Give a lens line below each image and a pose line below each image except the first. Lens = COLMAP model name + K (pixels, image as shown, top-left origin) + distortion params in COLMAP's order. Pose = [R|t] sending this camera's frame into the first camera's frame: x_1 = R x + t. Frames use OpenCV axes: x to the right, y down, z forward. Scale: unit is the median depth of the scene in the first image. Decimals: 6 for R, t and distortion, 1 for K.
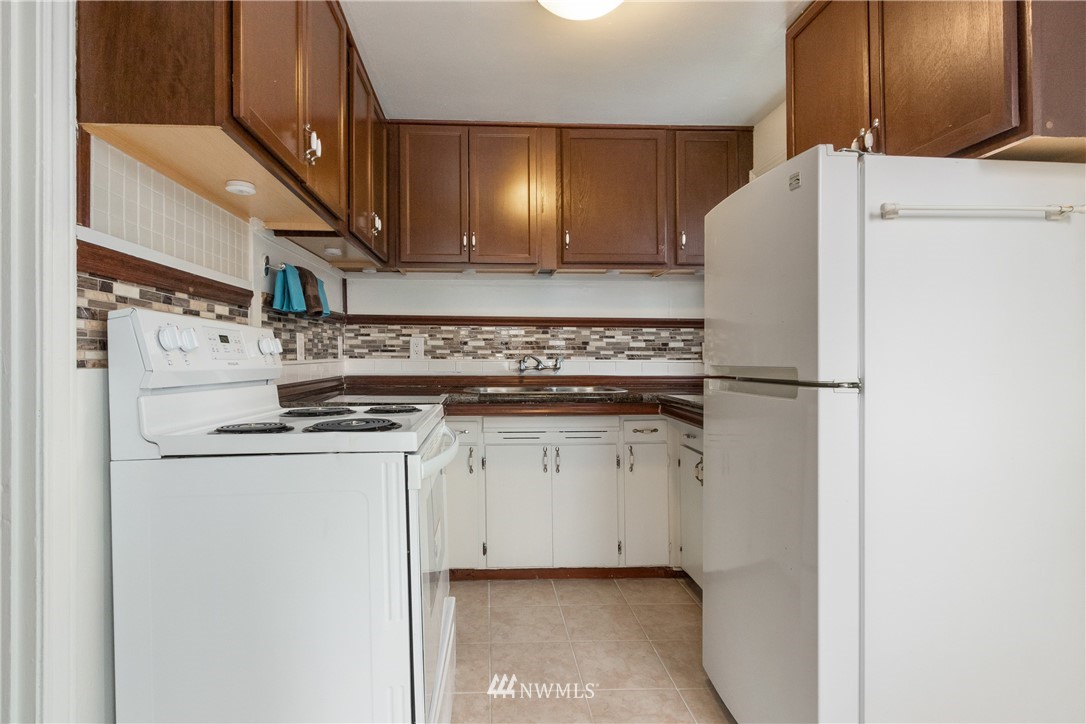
lens RADIAL K [[515.4, 0, 513.1], [0, 515.4, 350.6], [0, 0, 1]] dist [0.008116, -0.005927]
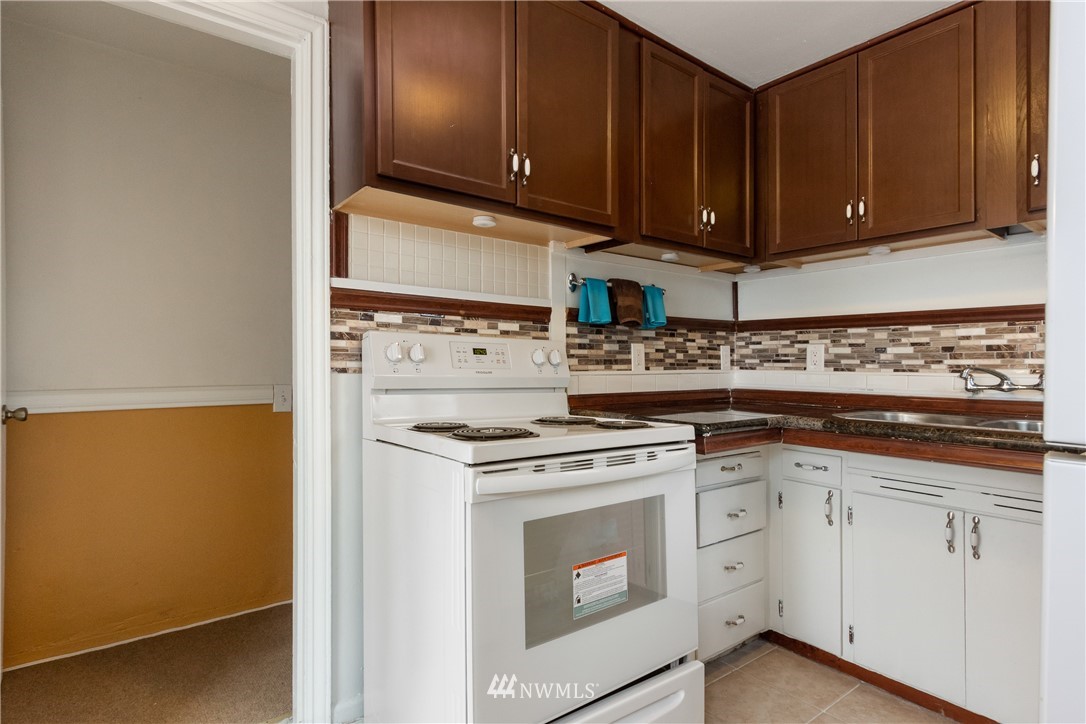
lens RADIAL K [[530.9, 0, 527.4], [0, 530.9, 365.0], [0, 0, 1]] dist [0.004062, -0.003952]
pose [[0.597365, 0.002098, -0.801967, 0.213398], [0.002835, 0.999985, 0.004729, 0.001460], [0.801965, -0.005099, 0.597350, 0.153626]]
